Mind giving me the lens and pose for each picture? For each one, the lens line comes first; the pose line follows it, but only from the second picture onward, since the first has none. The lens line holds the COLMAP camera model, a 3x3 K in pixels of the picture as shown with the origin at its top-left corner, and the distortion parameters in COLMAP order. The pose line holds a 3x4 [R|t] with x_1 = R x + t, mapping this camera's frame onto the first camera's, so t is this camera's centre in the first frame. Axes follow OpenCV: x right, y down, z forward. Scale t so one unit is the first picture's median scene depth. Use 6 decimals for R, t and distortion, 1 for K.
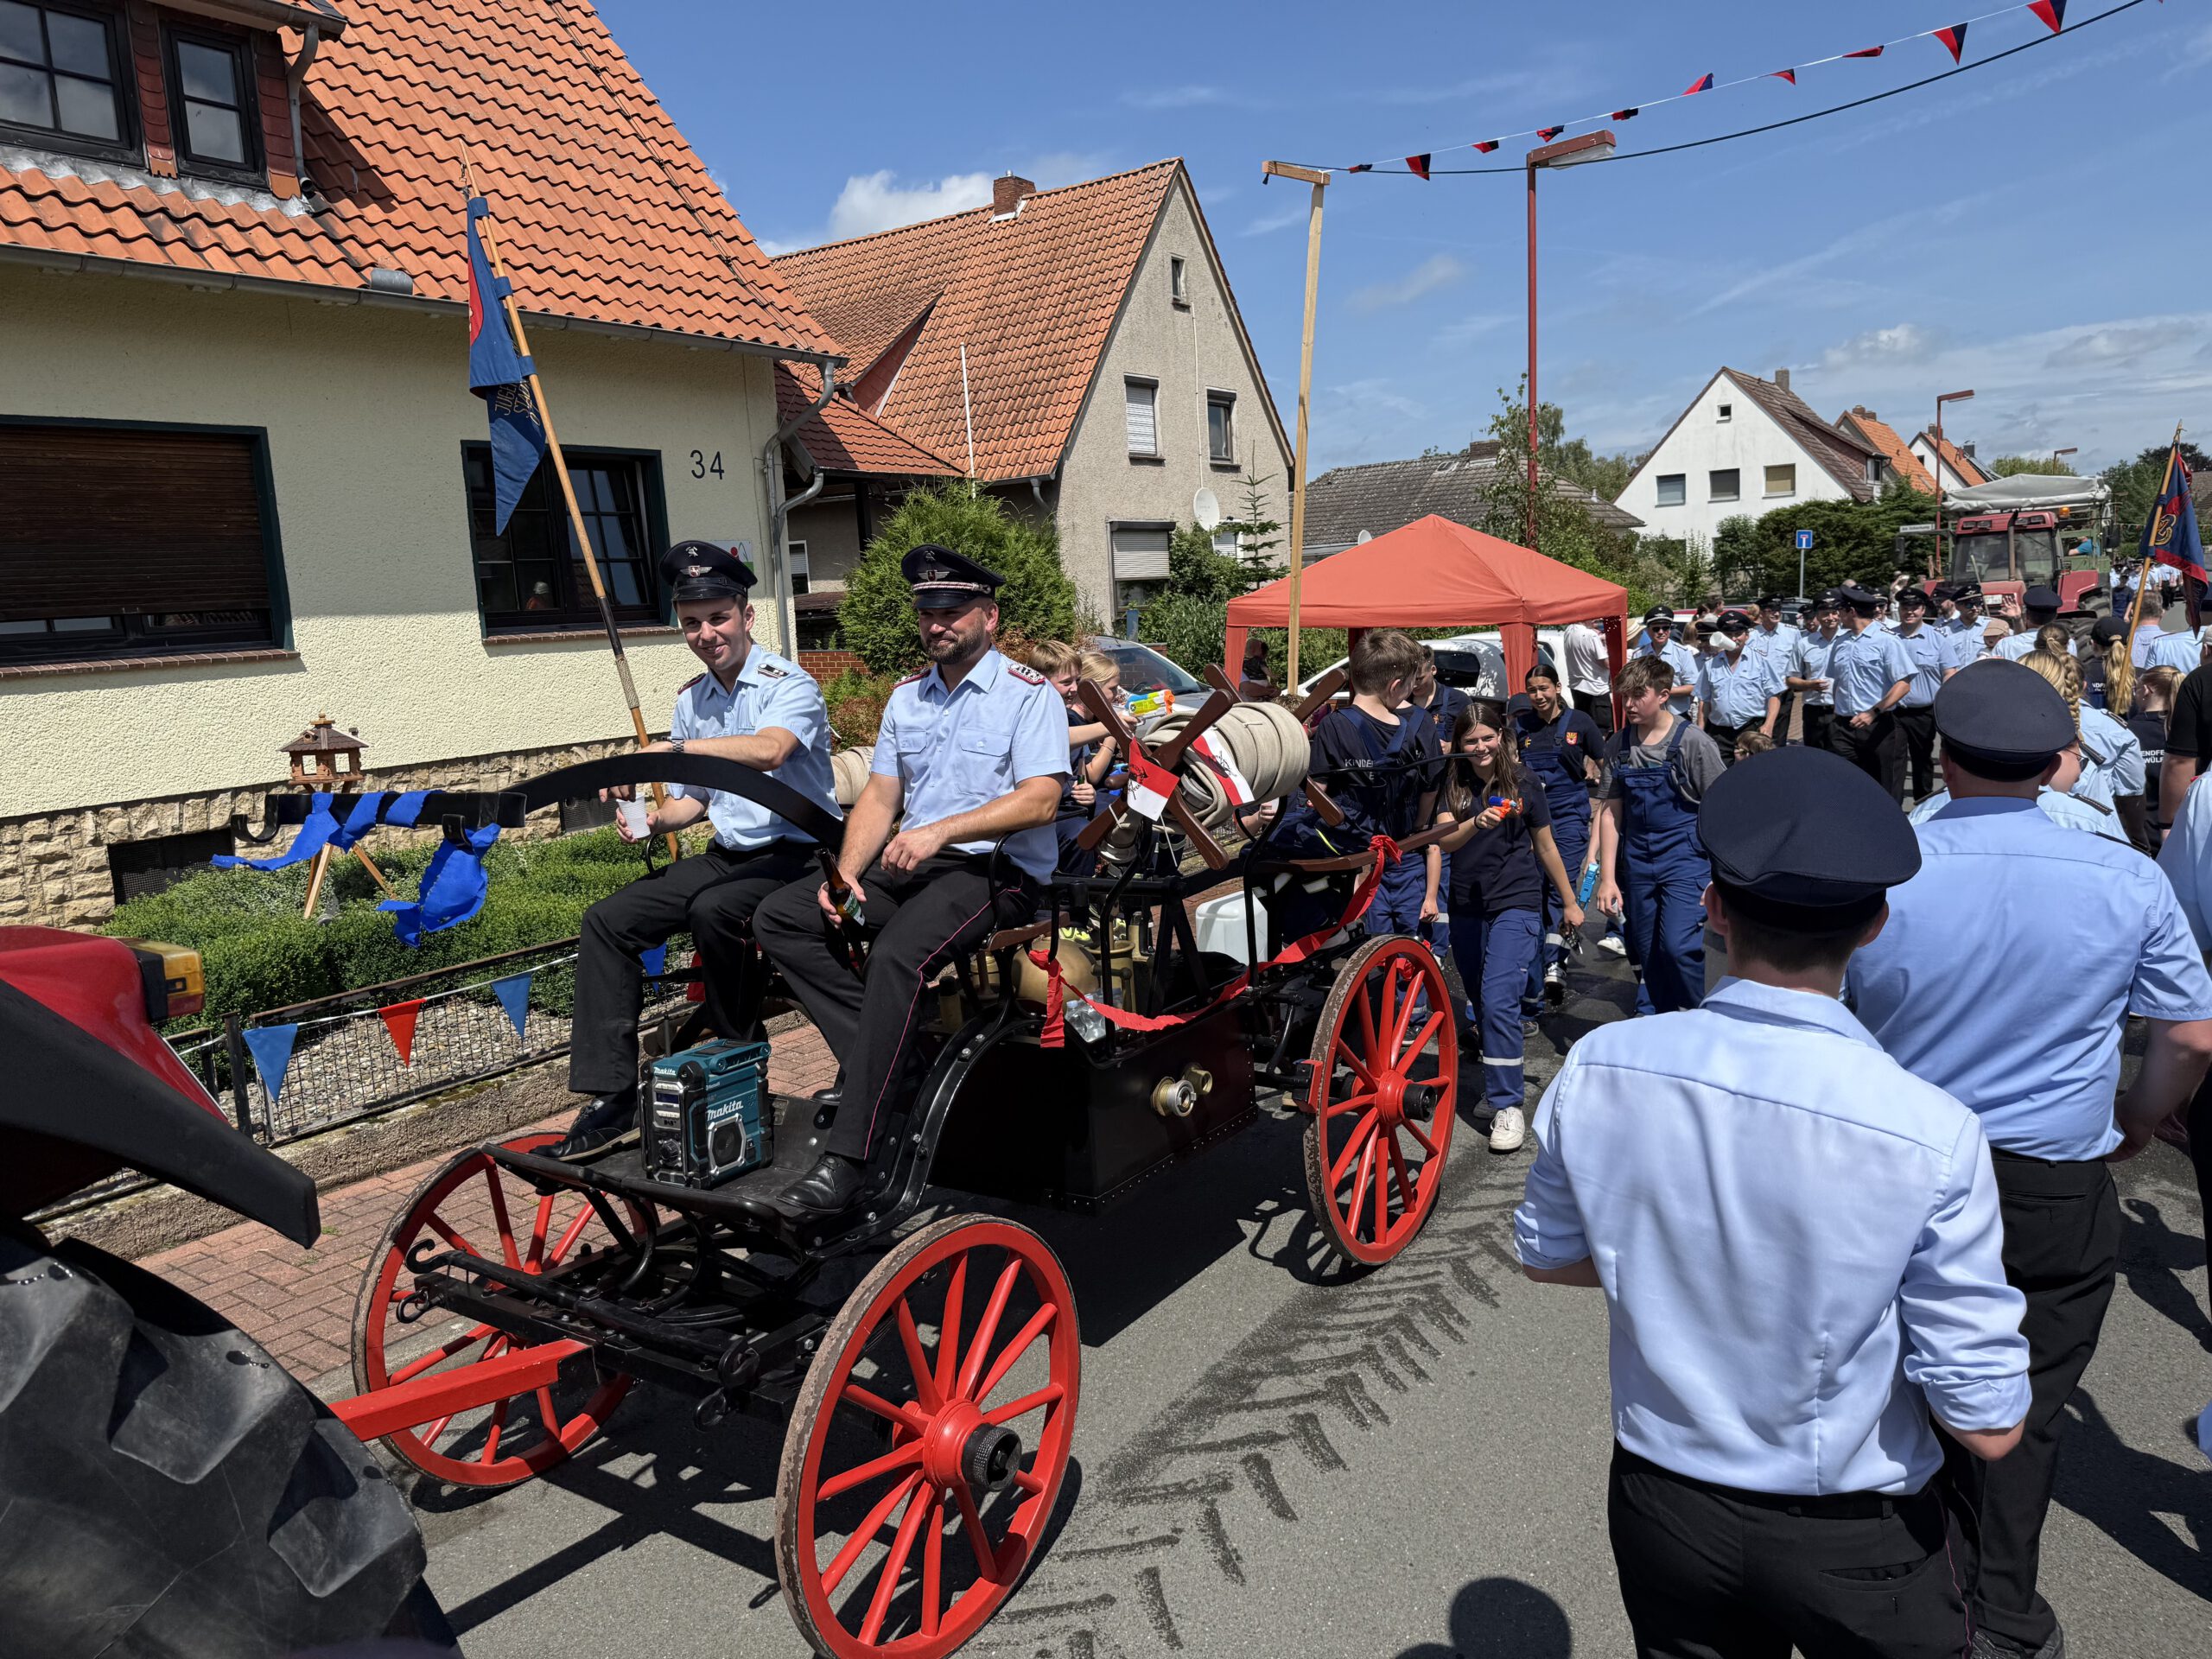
lens RADIAL K [[1559.8, 0, 1156.1], [0, 1559.8, 826.7], [0, 0, 1]] dist [0.133650, -0.121897]
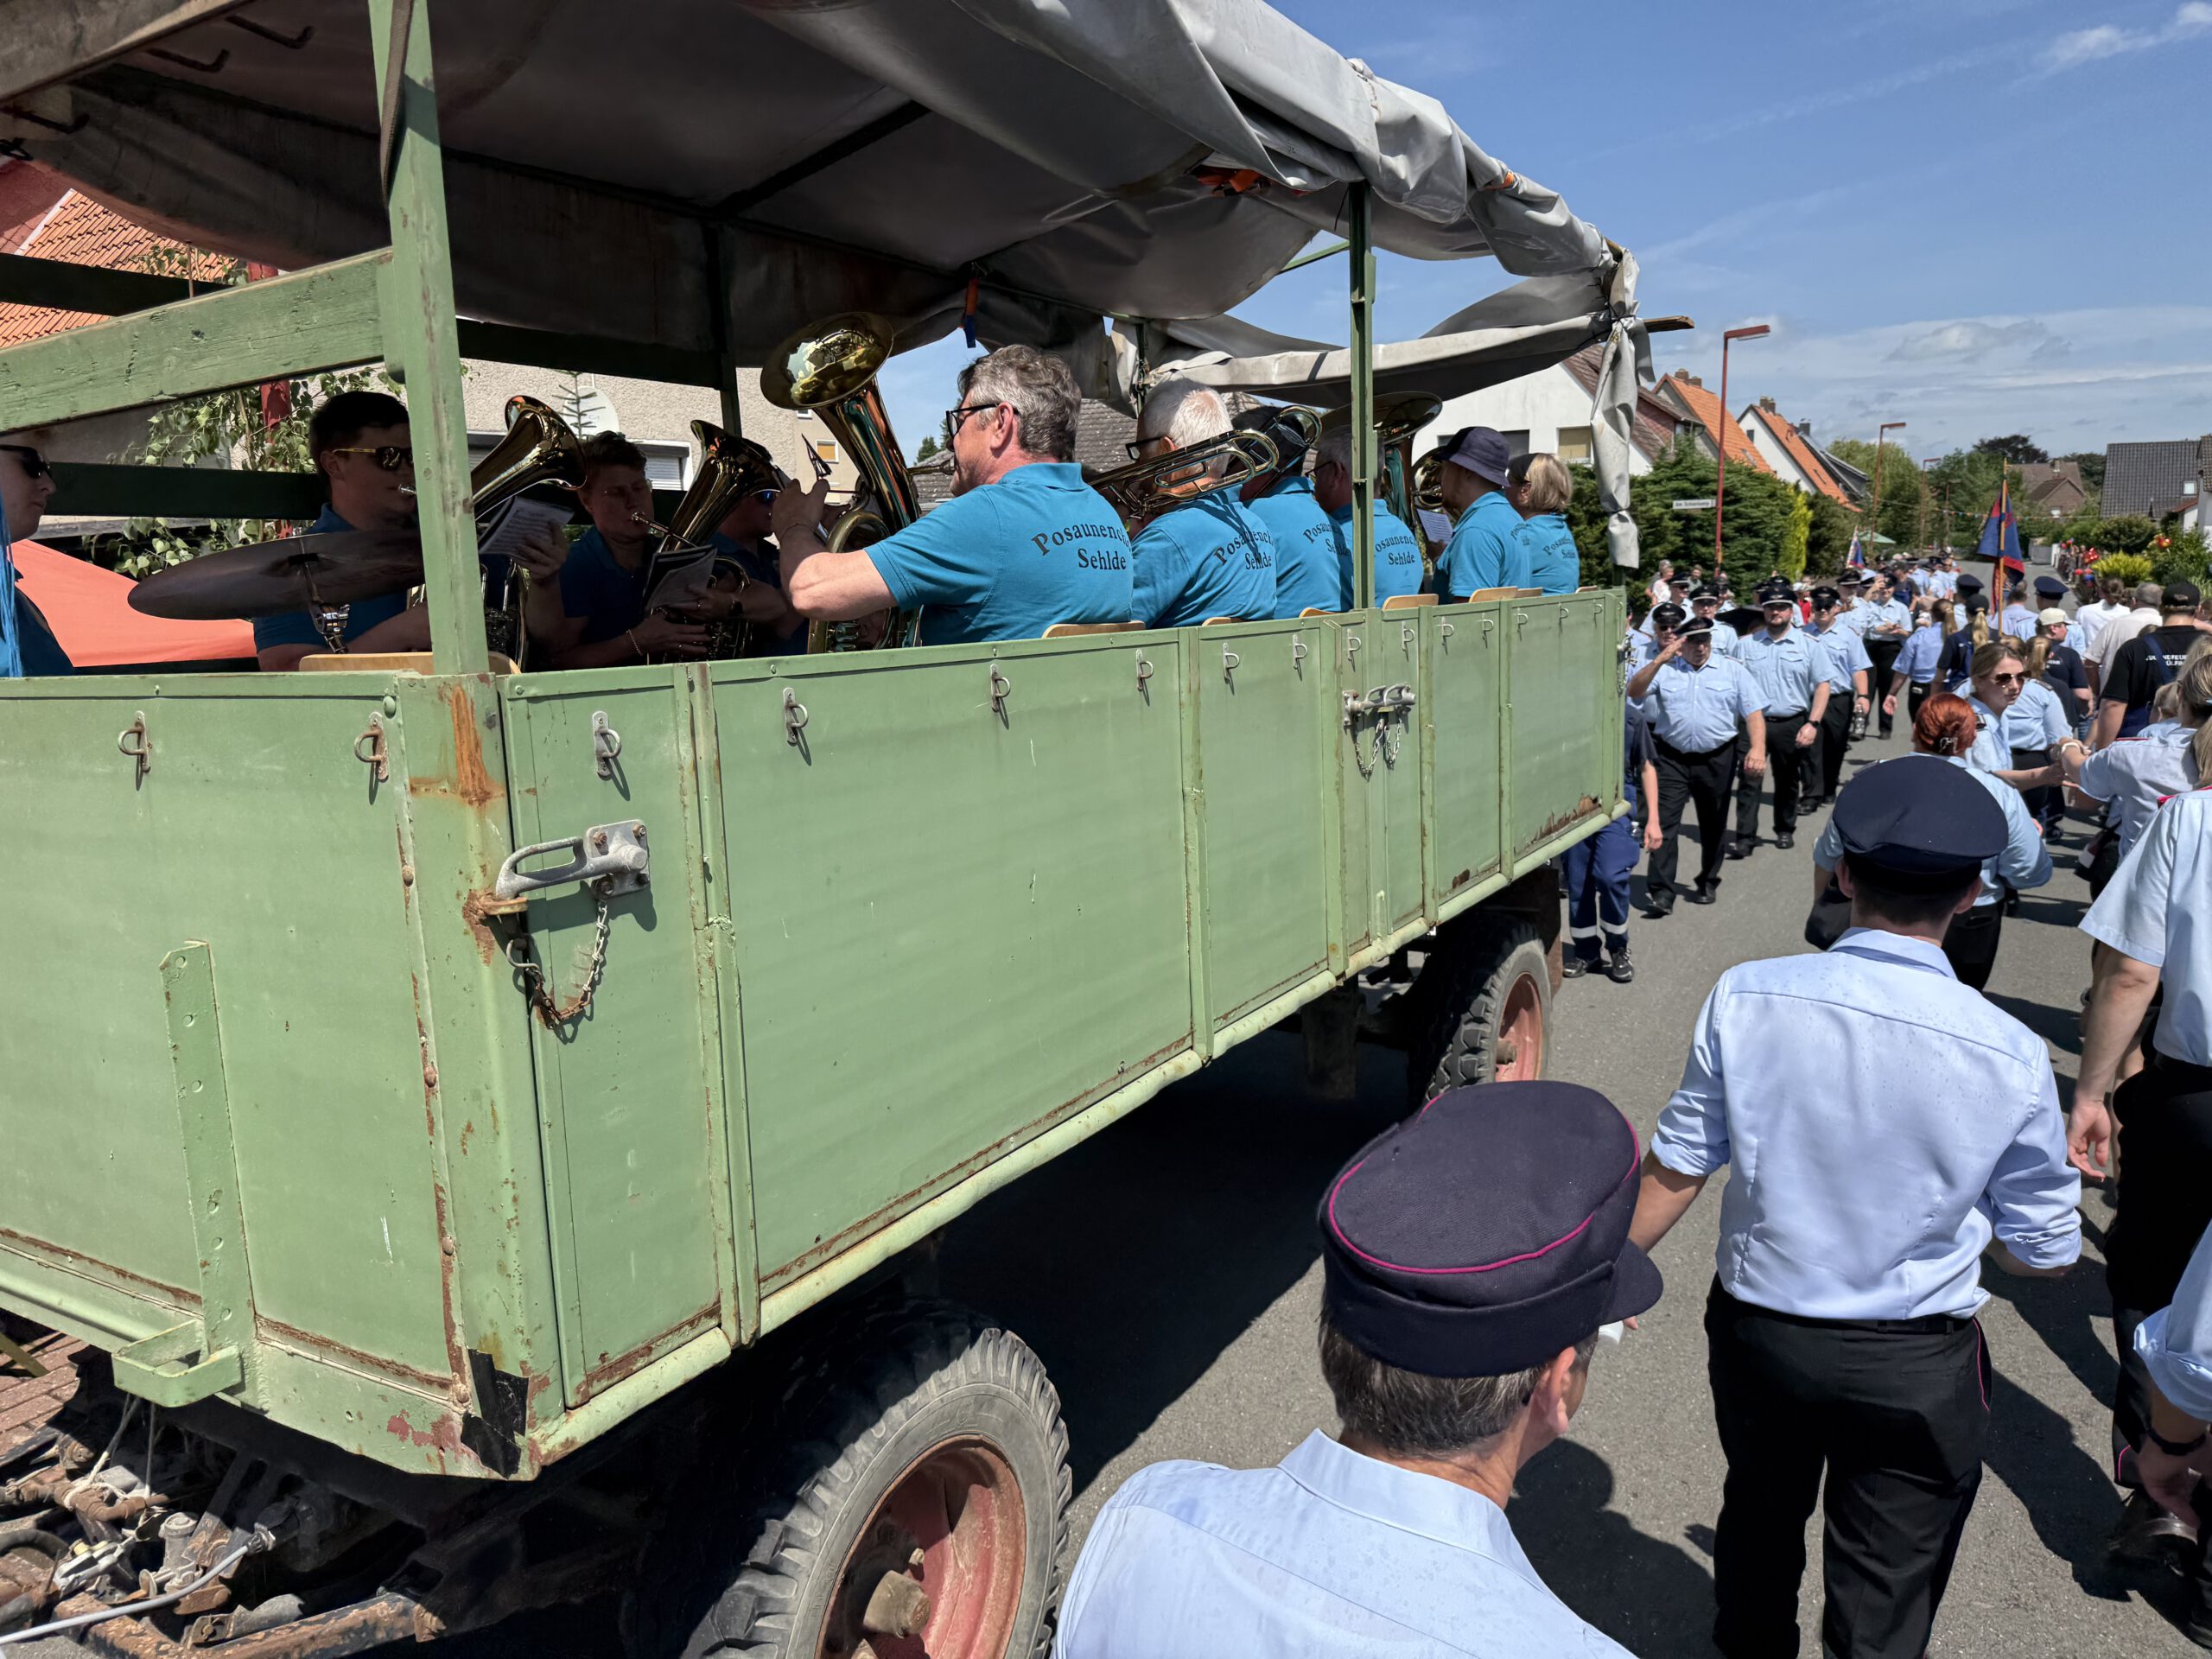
lens RADIAL K [[1530.4, 0, 1106.0], [0, 1530.4, 829.5], [0, 0, 1]] dist [0.101686, -0.111696]
pose [[0.998517, 0.027052, 0.047250, 0.164653], [-0.028616, 0.999054, 0.032749, -0.047279], [-0.046319, -0.034053, 0.998346, 0.265779]]
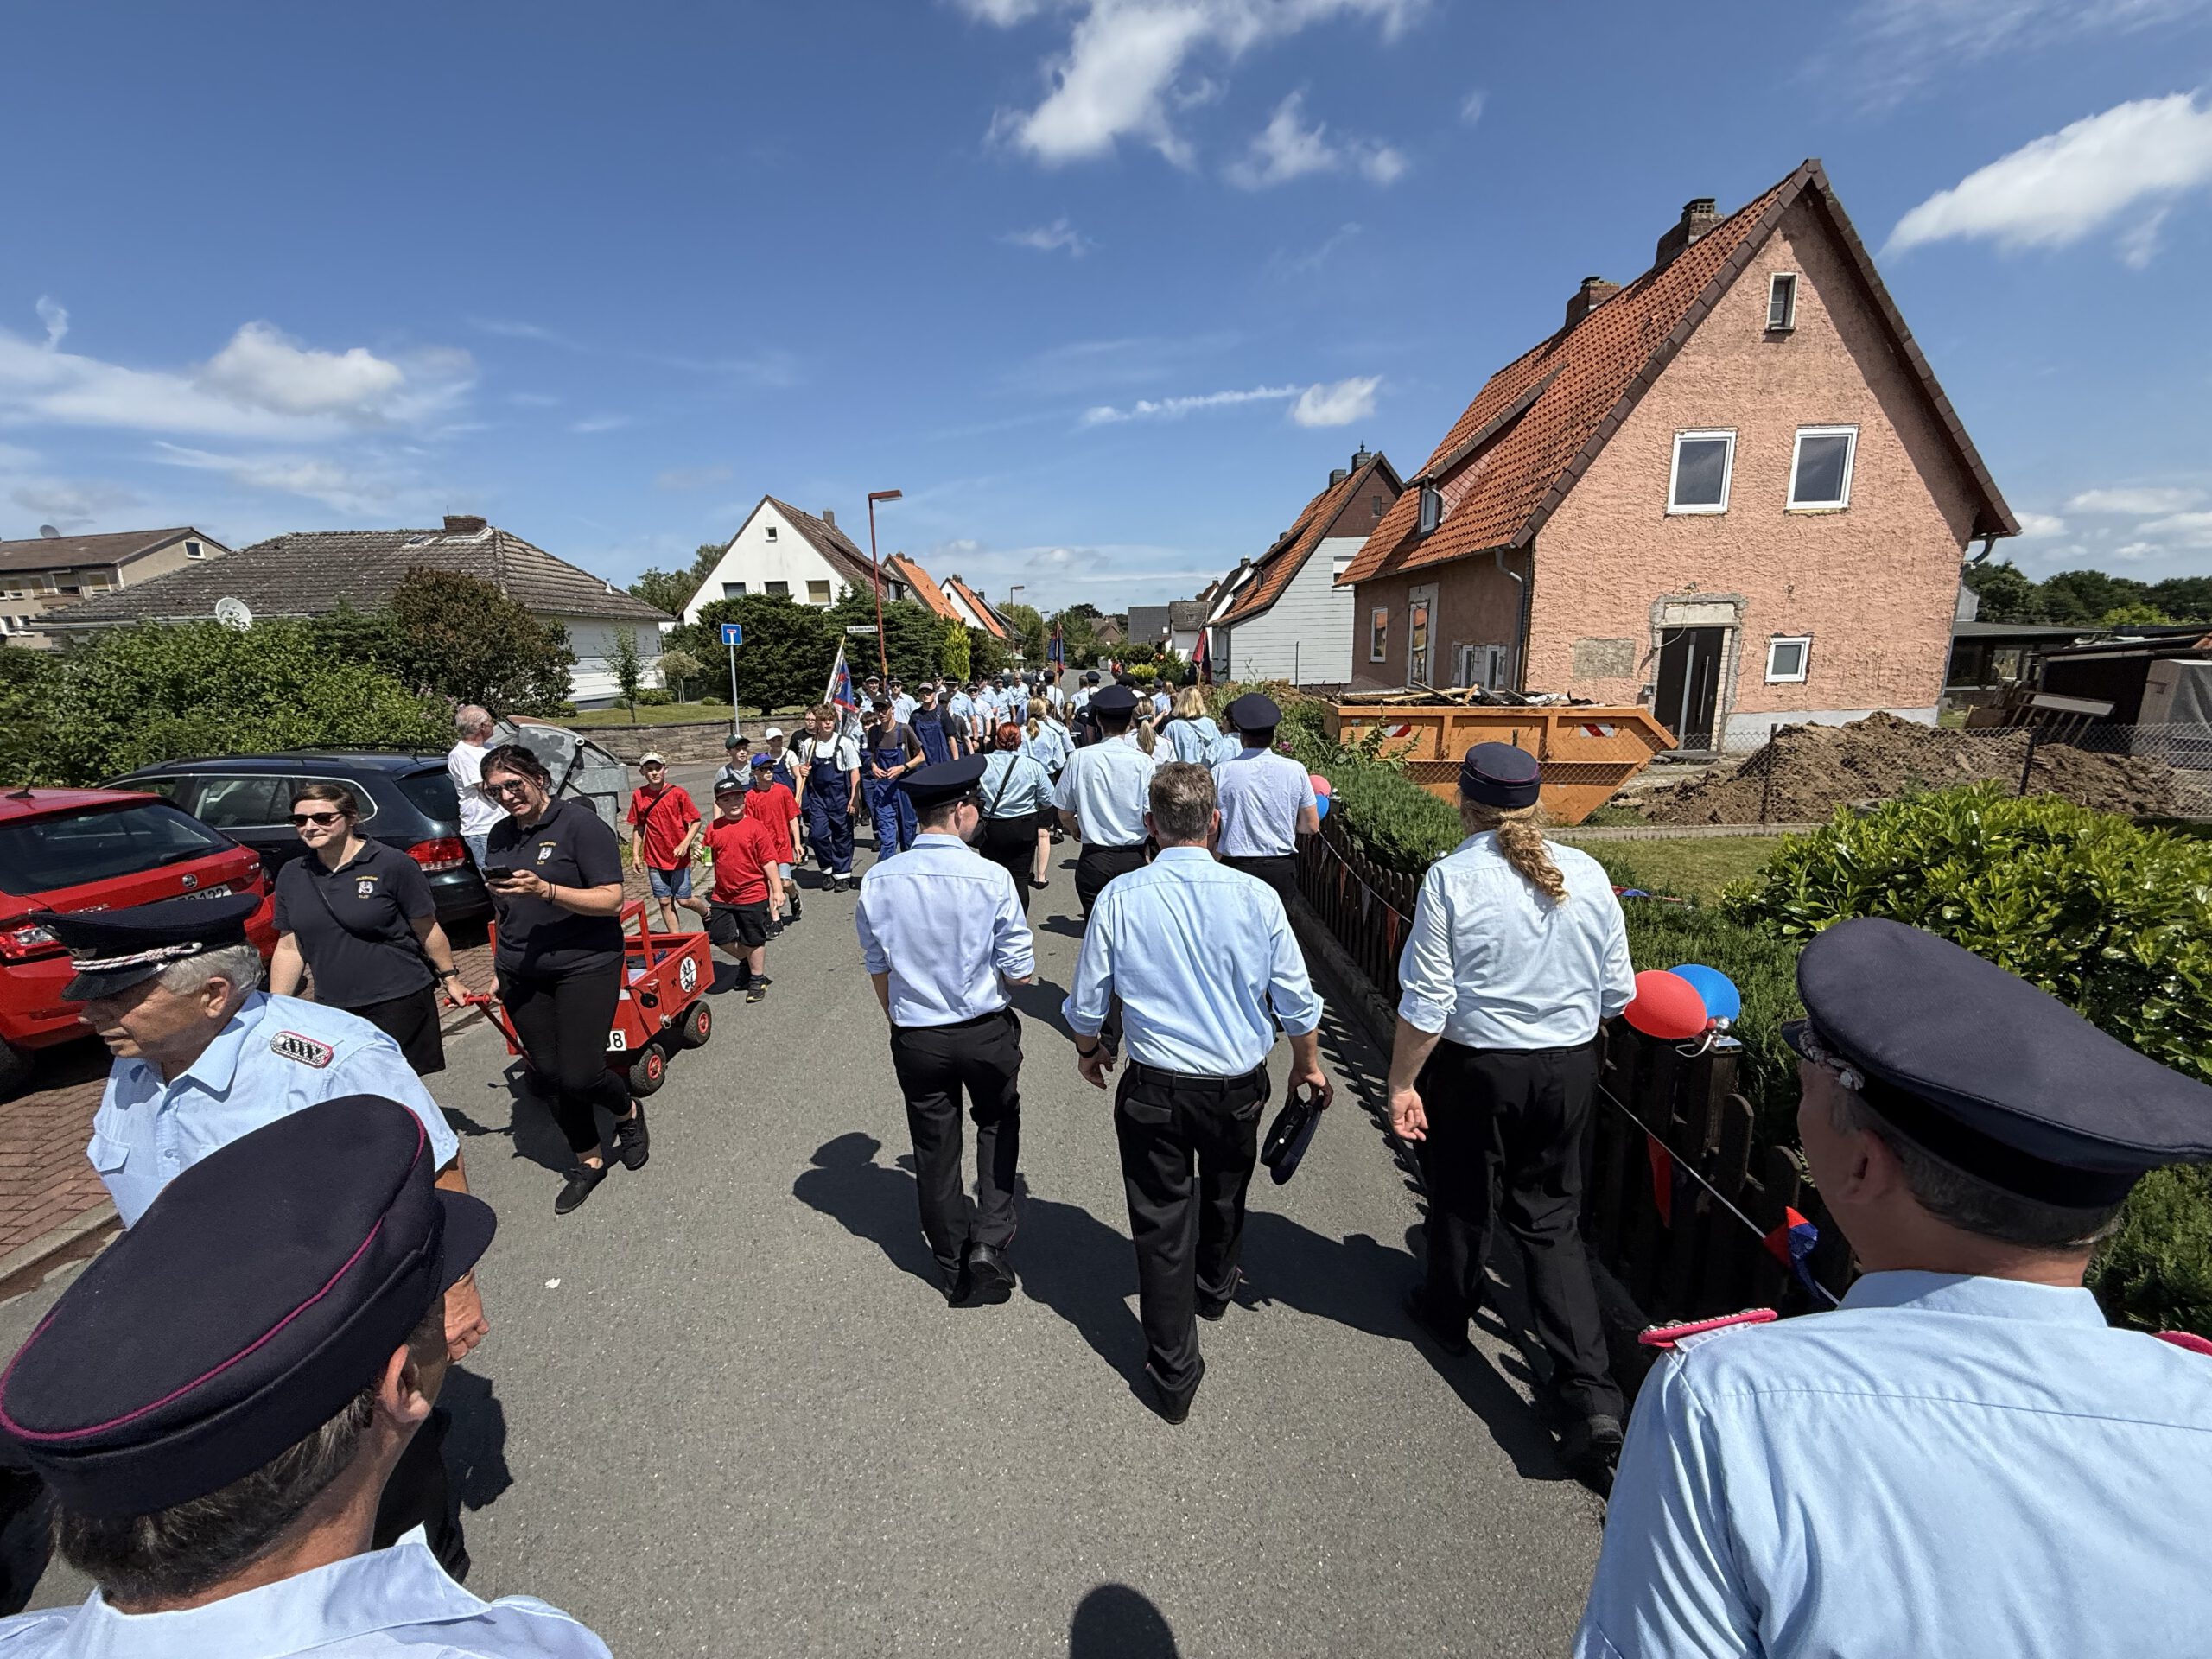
lens RADIAL K [[876.8, 0, 1106.0], [0, 876.8, 829.5], [0, 0, 1]] dist [0.013066, -0.000127]
pose [[0.839868, -0.080589, 0.536775, 0.306601], [0.064351, 0.996726, 0.048957, -0.081683], [-0.538963, -0.006576, 0.842304, 0.470041]]
